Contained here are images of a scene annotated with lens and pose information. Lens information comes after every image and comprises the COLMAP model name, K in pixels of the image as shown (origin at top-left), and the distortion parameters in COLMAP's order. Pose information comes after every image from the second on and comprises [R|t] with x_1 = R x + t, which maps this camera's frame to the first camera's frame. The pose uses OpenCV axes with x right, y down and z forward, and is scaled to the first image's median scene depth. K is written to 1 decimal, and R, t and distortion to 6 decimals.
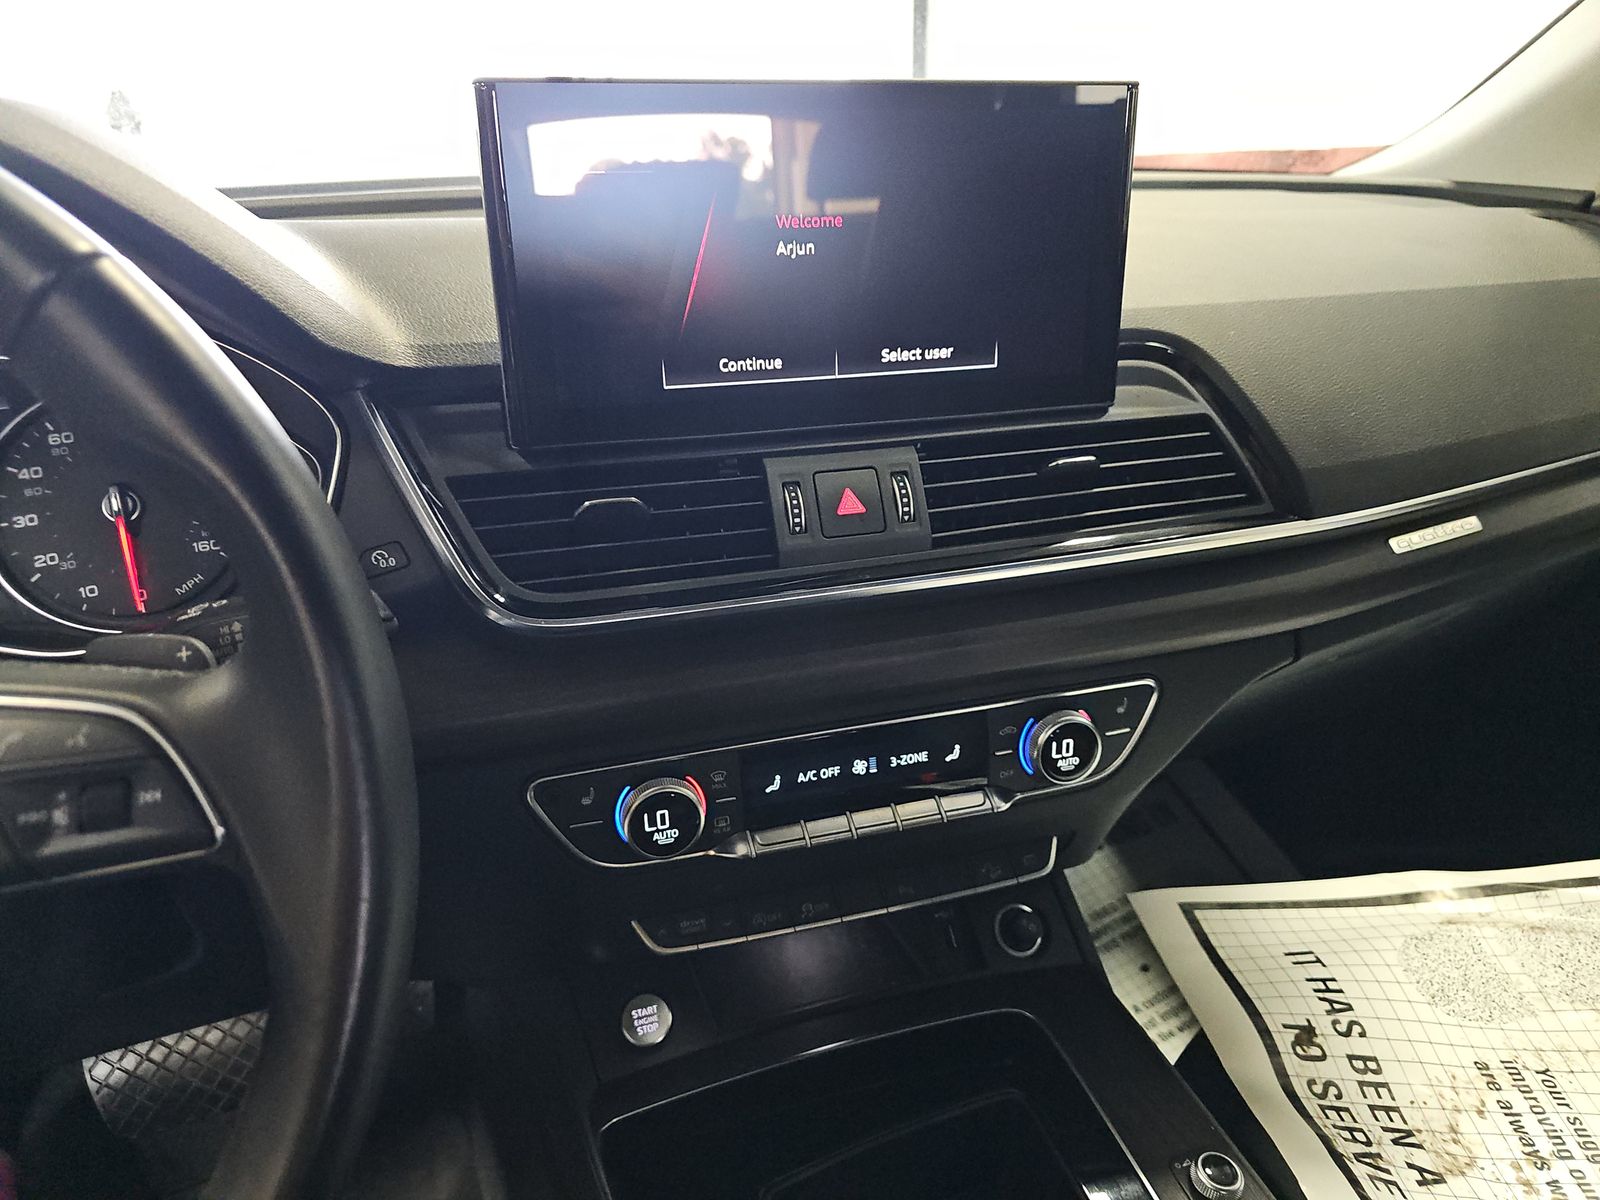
lens RADIAL K [[1060.5, 0, 809.6], [0, 1060.5, 612.2], [0, 0, 1]] dist [0.047128, -0.022467]
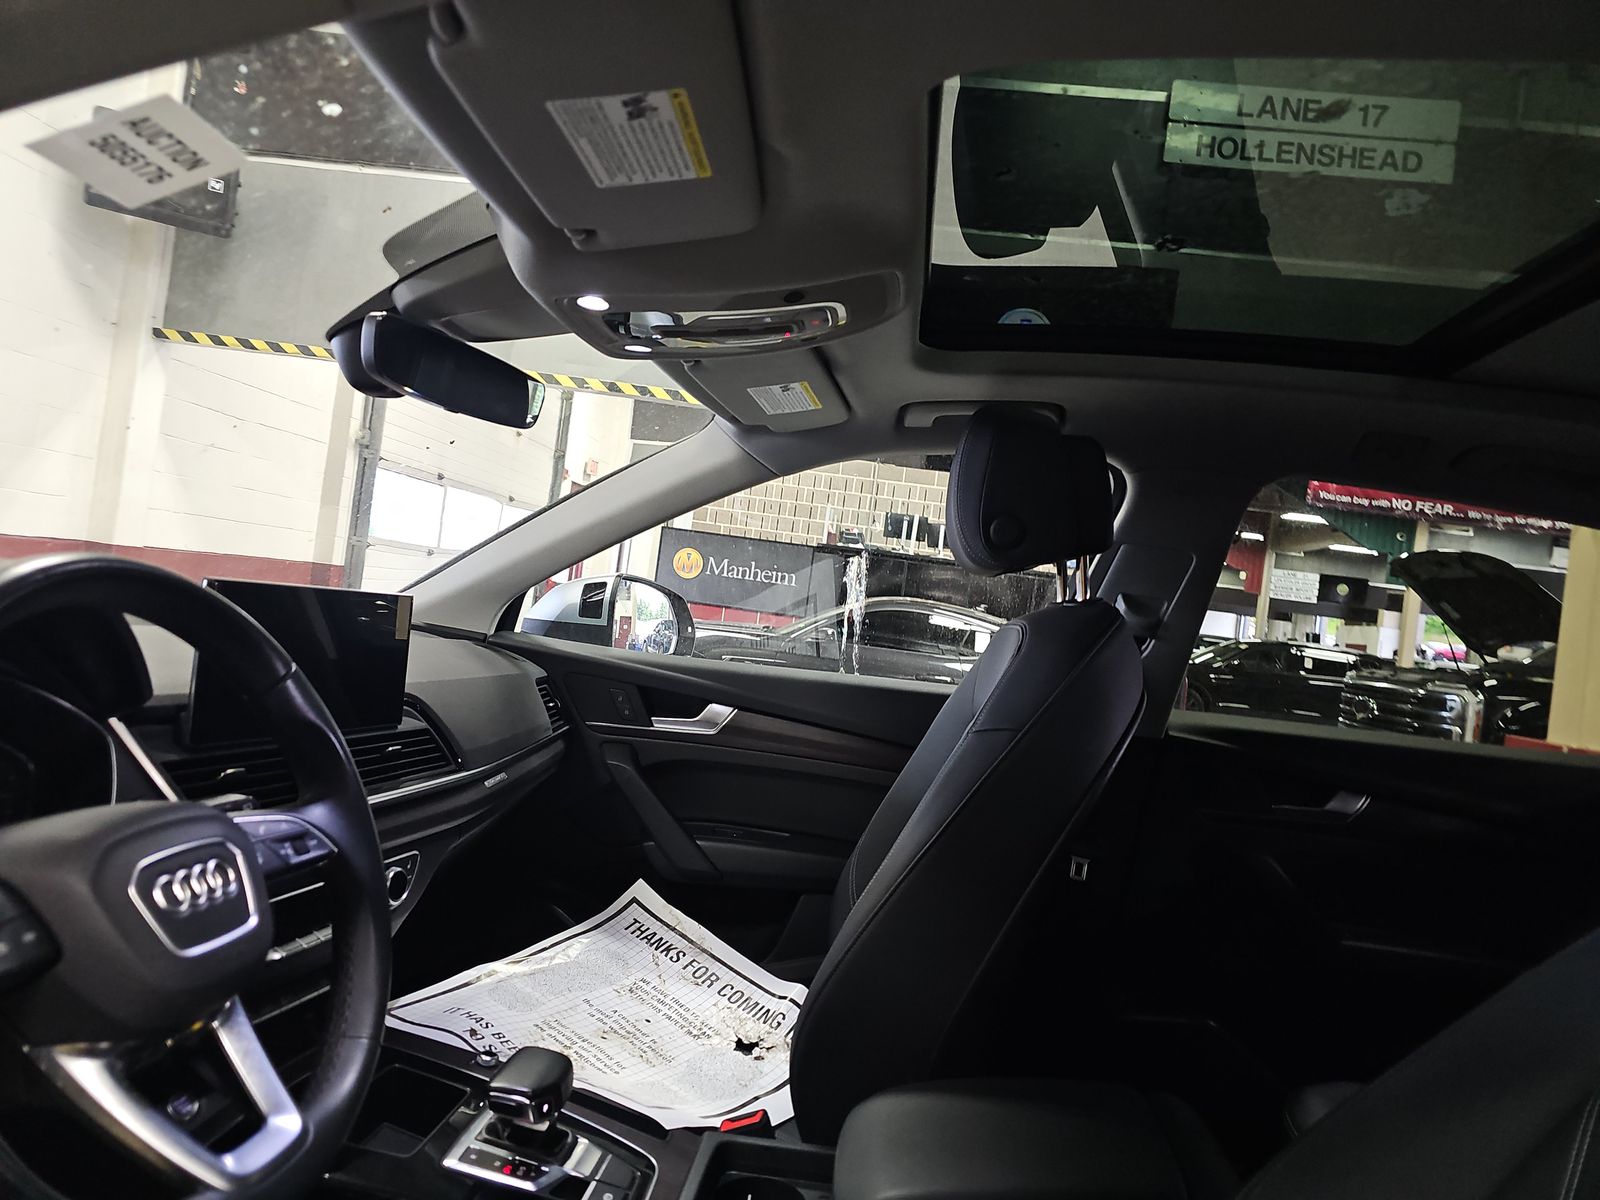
lens RADIAL K [[1060.5, 0, 811.7], [0, 1060.5, 600.5], [0, 0, 1]] dist [0.047128, -0.022467]
pose [[0.492329, 0.084690, 0.866279, -1.078056], [0.211947, 0.953634, -0.213685, 0.190407], [-0.844210, 0.288809, 0.451552, -0.708573]]
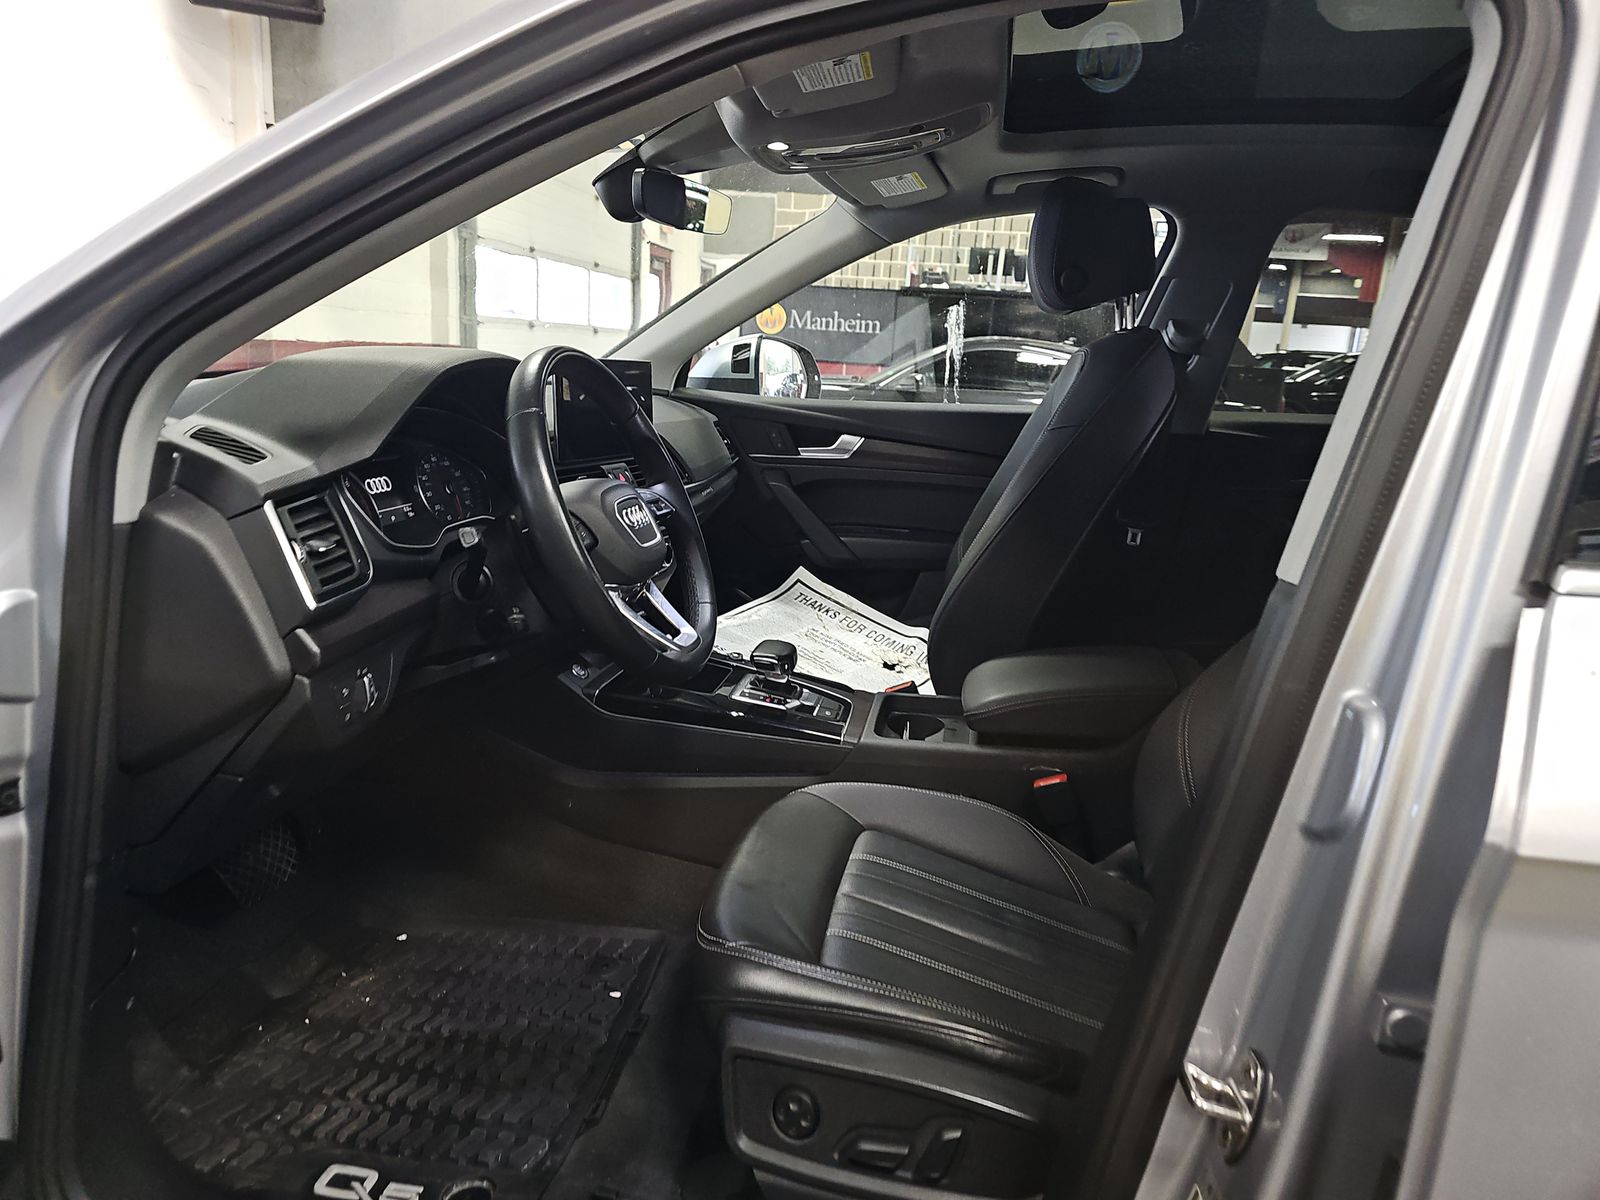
lens RADIAL K [[1060.5, 0, 774.0], [0, 1060.5, 607.9], [0, 0, 1]] dist [0.047128, -0.022467]
pose [[0.587431, -0.144312, 0.796303, -1.827292], [0.255154, 0.966813, -0.013014, 0.346636], [-0.767998, 0.210825, 0.604758, -1.005644]]
